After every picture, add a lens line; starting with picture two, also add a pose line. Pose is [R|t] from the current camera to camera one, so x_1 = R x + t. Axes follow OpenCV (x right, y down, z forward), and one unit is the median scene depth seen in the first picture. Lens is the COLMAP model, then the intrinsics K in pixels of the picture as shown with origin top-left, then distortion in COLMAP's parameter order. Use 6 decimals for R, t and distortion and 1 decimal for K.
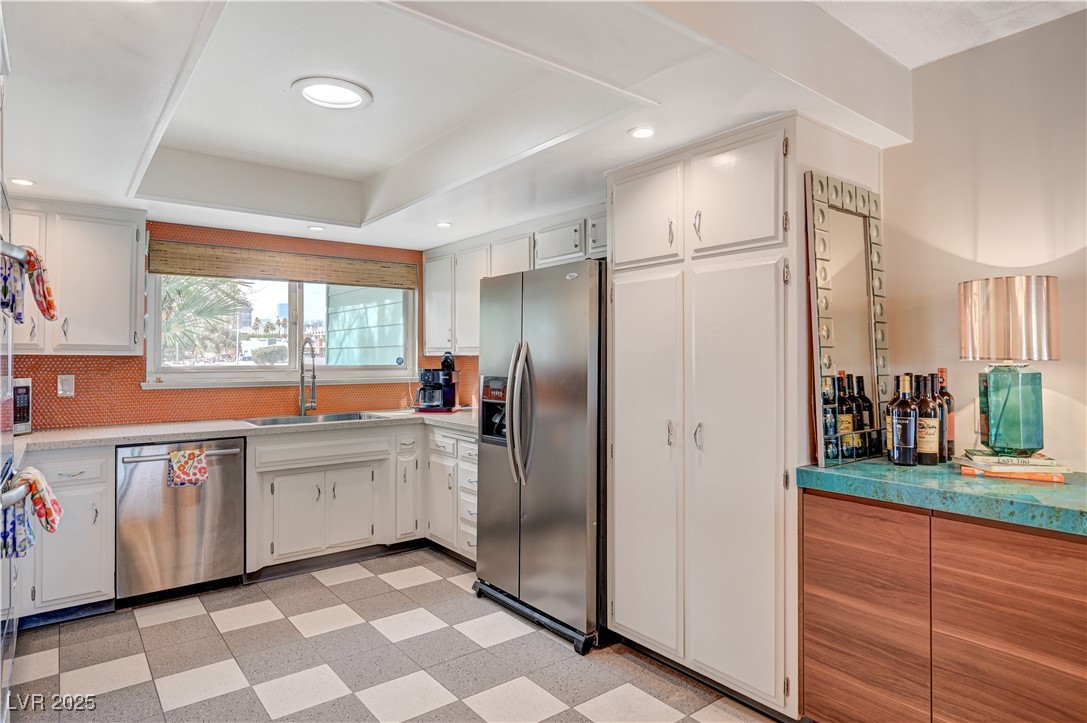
lens RADIAL K [[613.8, 0, 551.9], [0, 613.8, 350.3], [0, 0, 1]] dist [0.005605, -0.001069]
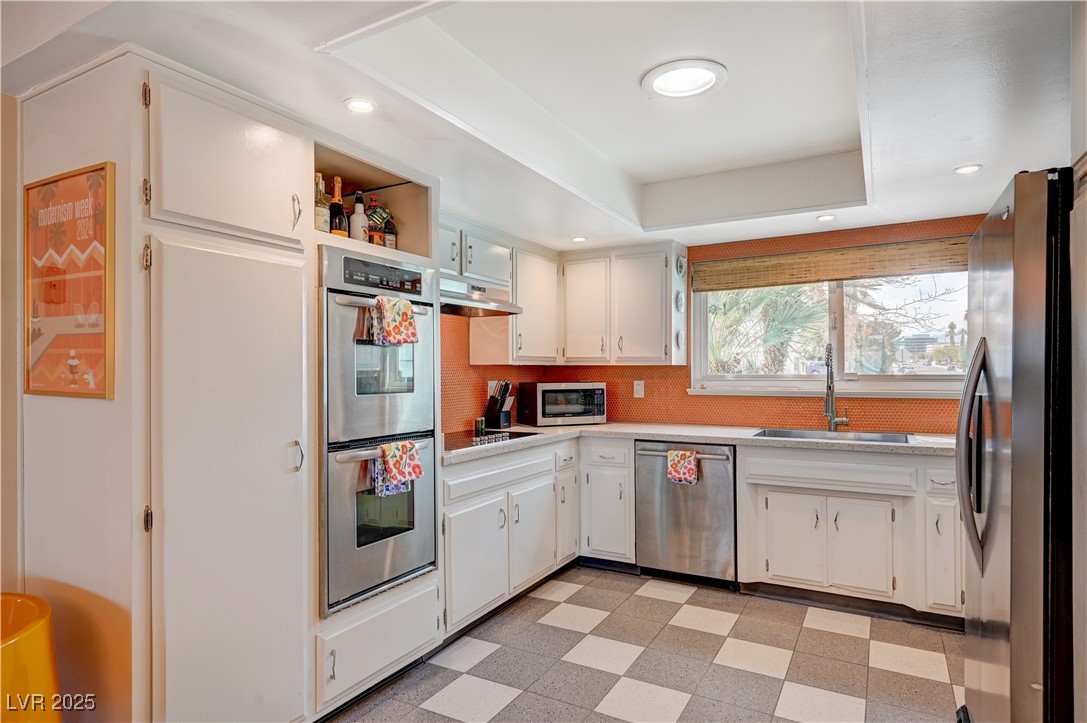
lens RADIAL K [[613.8, 0, 550.5], [0, 613.8, 368.3], [0, 0, 1]] dist [0.005605, -0.001069]
pose [[0.379944, -0.003042, -0.925004, 0.293859], [0.017901, 0.999831, 0.004065, 0.005294], [0.924836, -0.018103, 0.379935, 0.322297]]
